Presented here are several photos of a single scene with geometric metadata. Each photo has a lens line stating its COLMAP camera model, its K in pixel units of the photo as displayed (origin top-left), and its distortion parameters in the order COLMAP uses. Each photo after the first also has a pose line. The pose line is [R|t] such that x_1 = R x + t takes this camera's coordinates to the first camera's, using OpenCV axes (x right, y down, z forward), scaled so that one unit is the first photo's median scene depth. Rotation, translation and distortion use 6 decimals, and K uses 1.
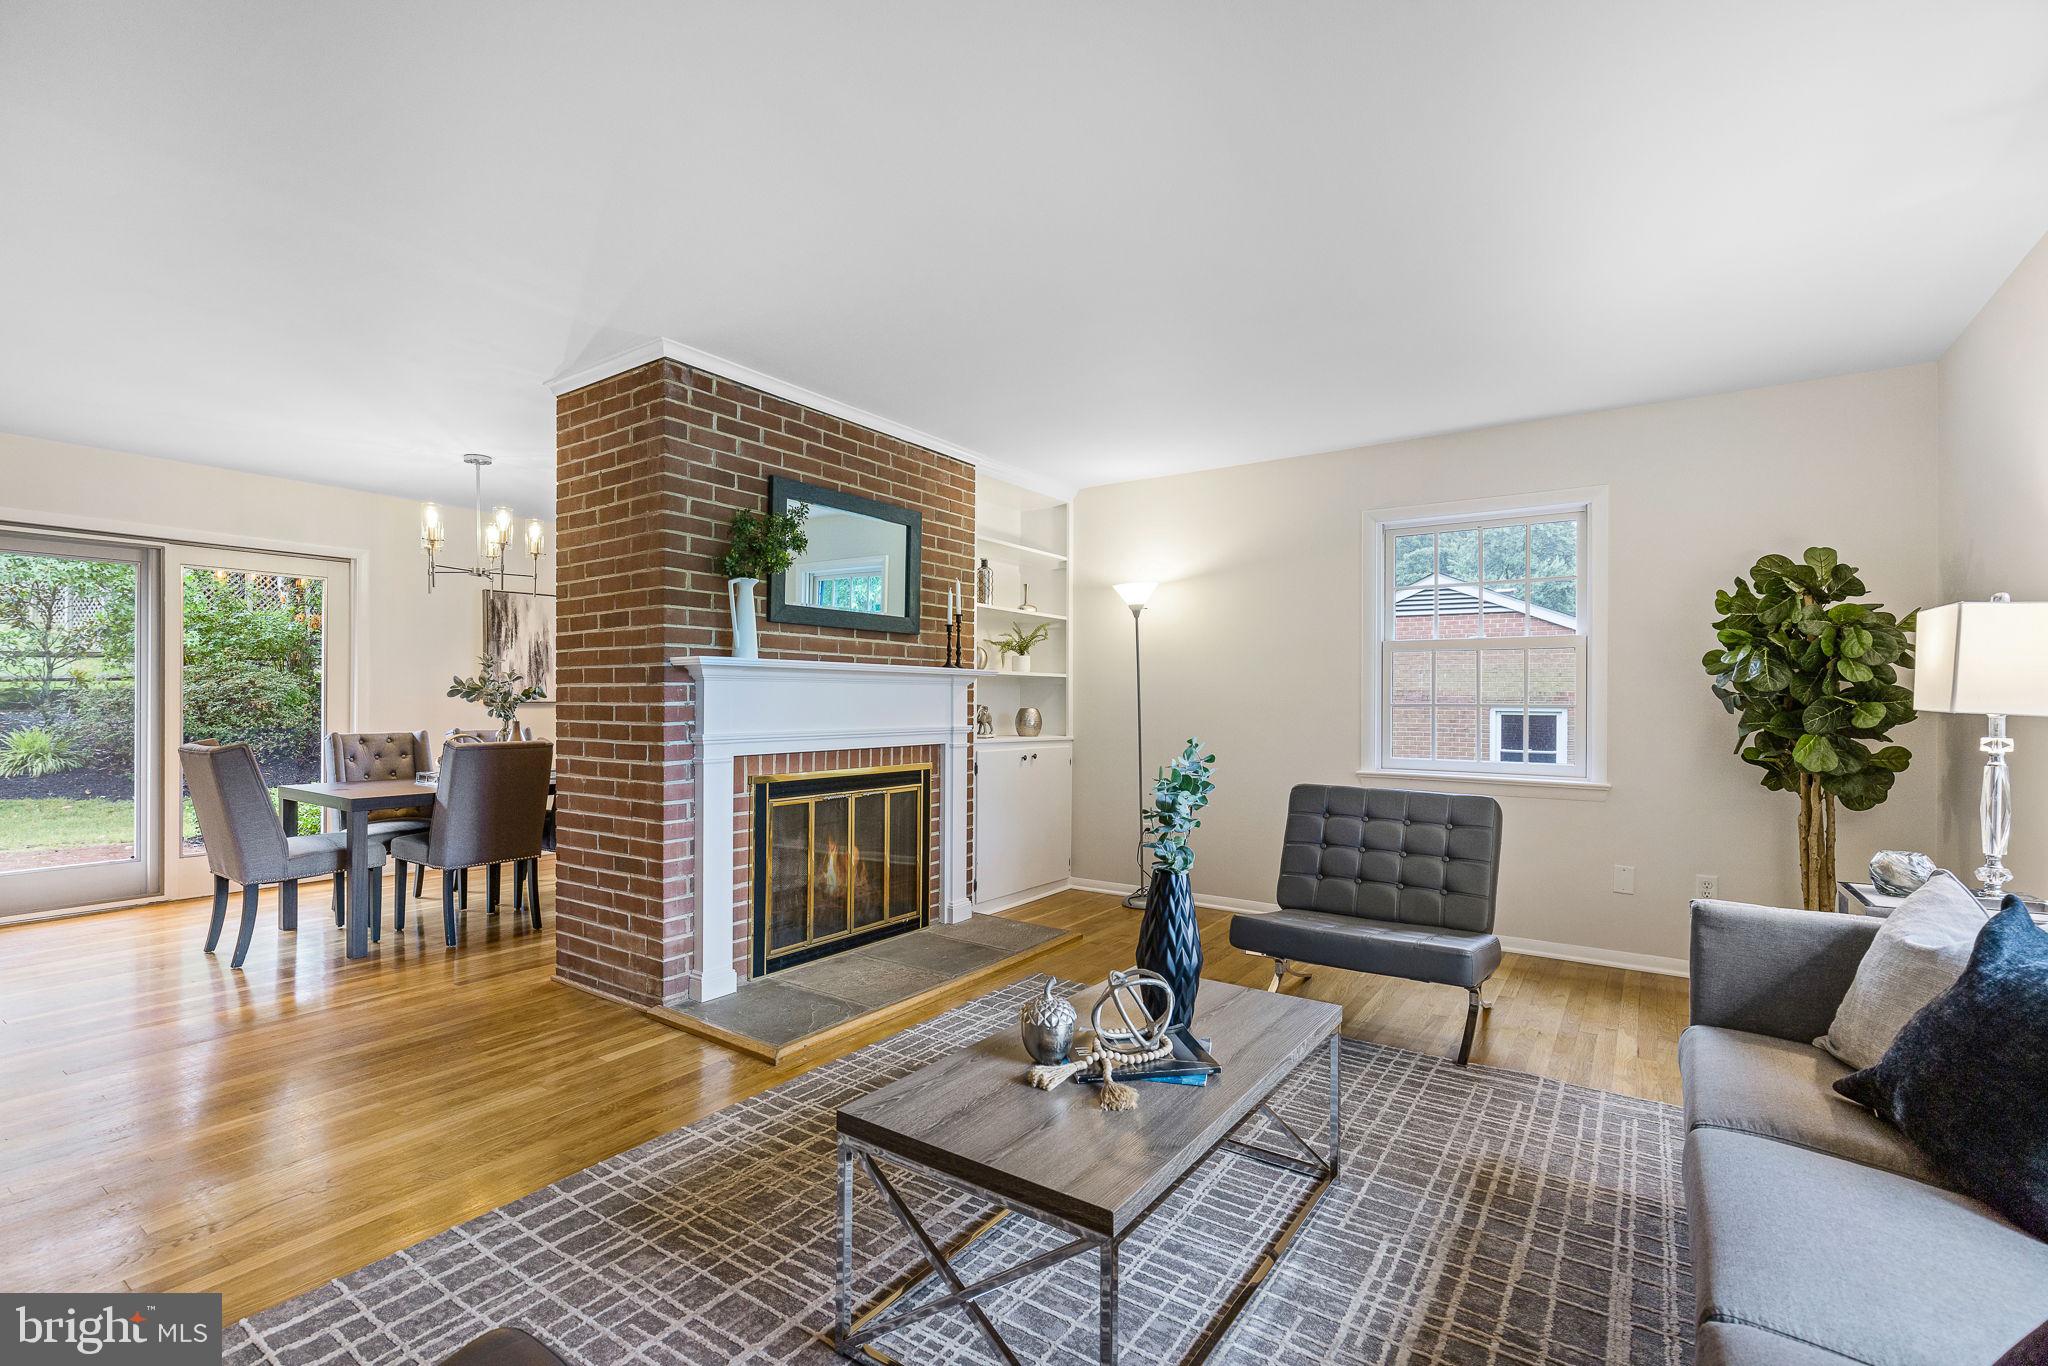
lens RADIAL K [[916.1, 0, 1025.0], [0, 916.1, 687.6], [0, 0, 1]] dist [0.012041, -0.000634]
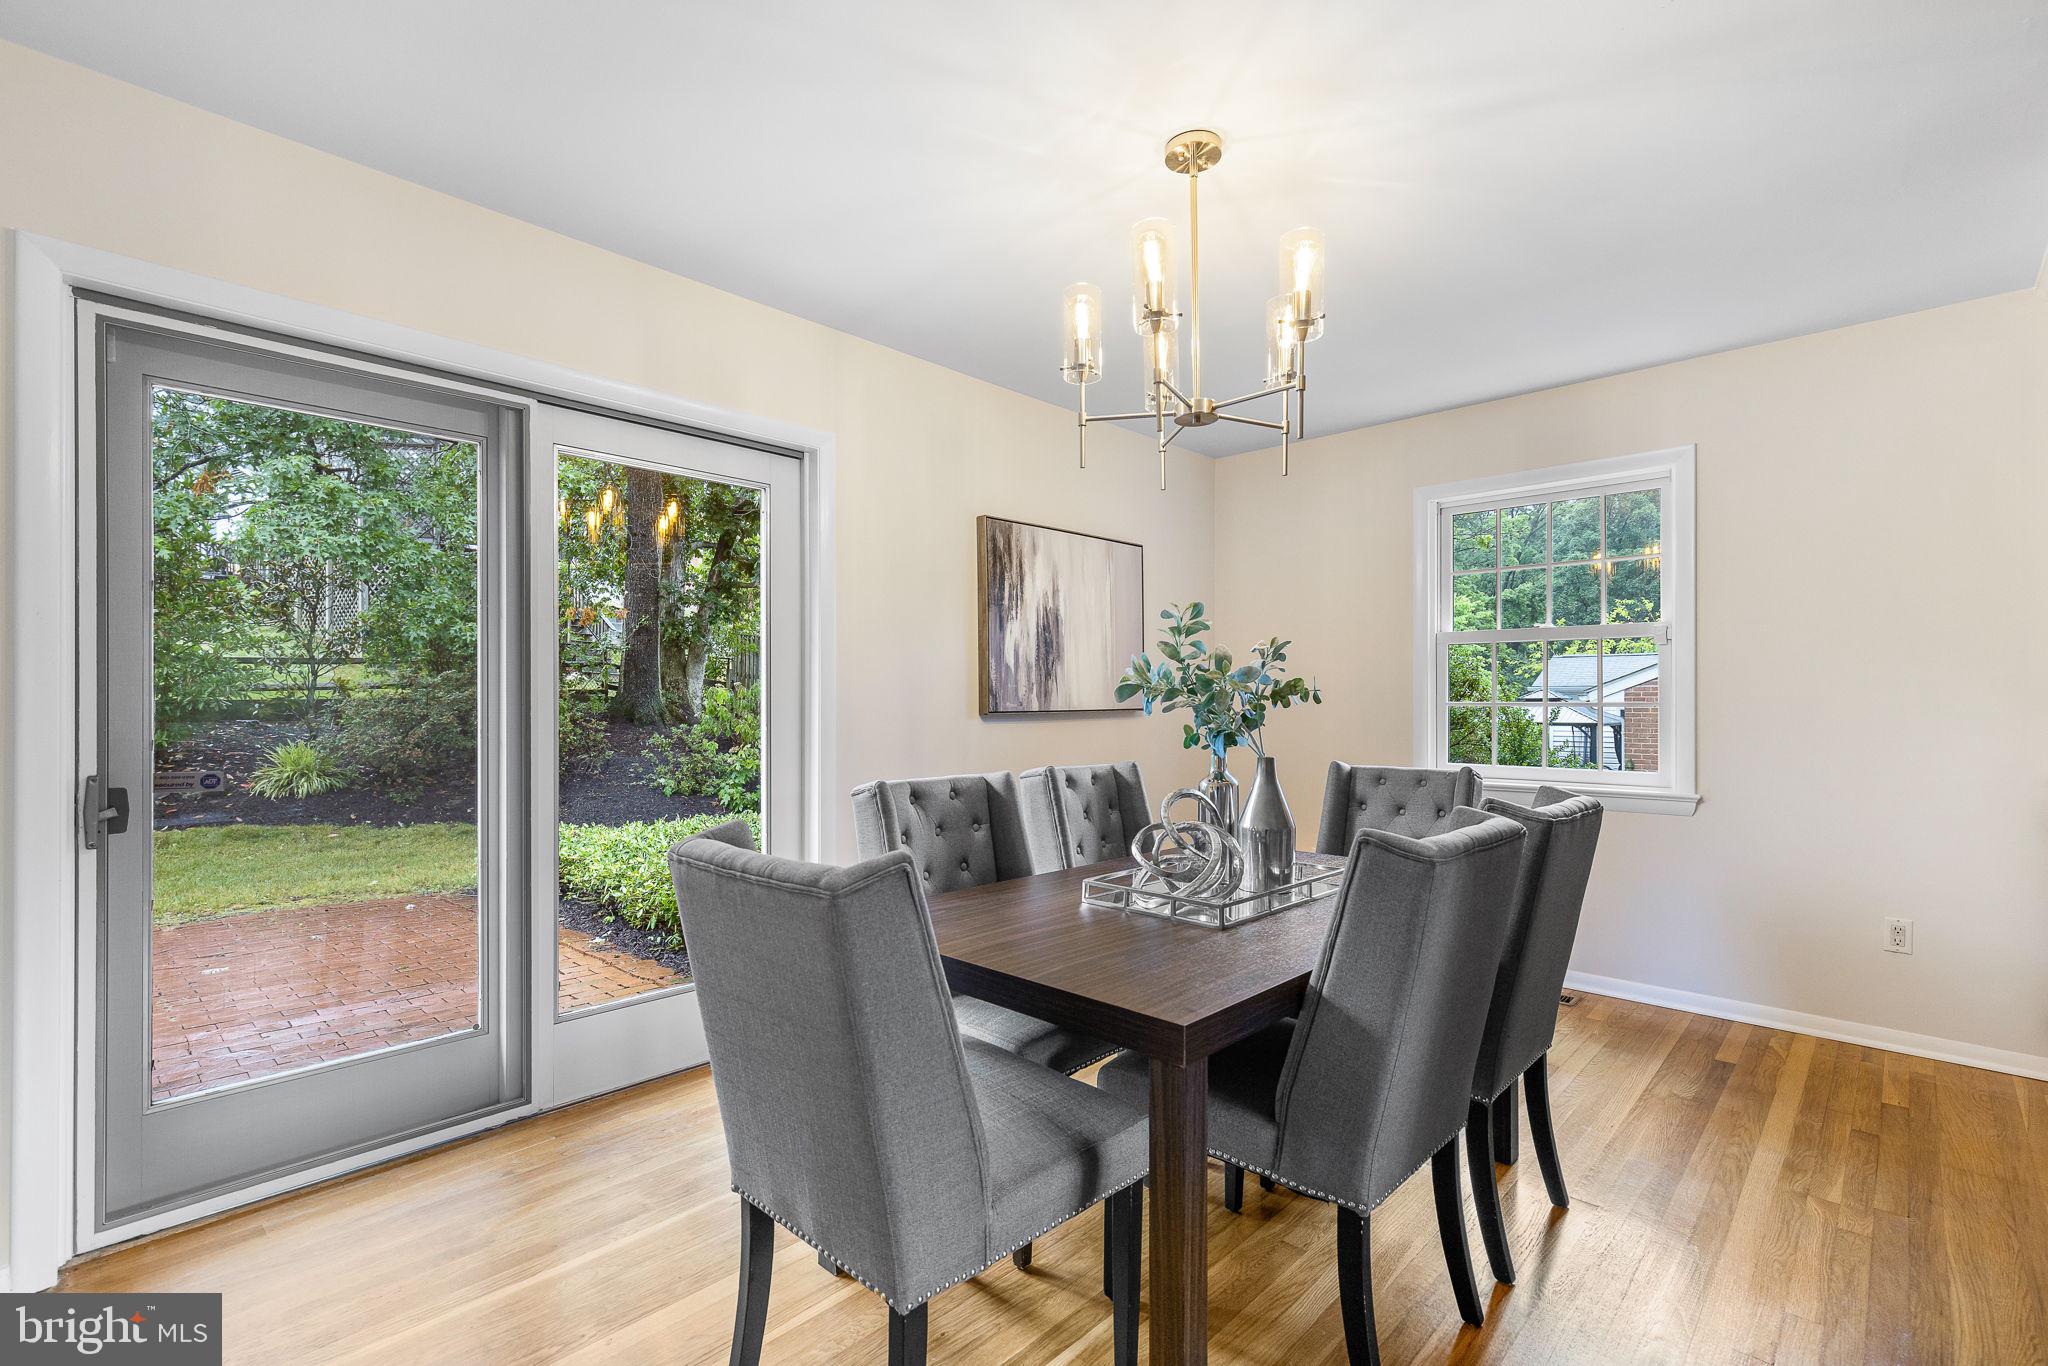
lens RADIAL K [[916.1, 0, 1021.8], [0, 916.1, 694.7], [0, 0, 1]] dist [0.012041, -0.000634]
pose [[0.988373, -0.002929, -0.152021, -0.265282], [0.002349, 0.999989, -0.003997, 0.003780], [0.152031, 0.003594, 0.988369, 0.246049]]
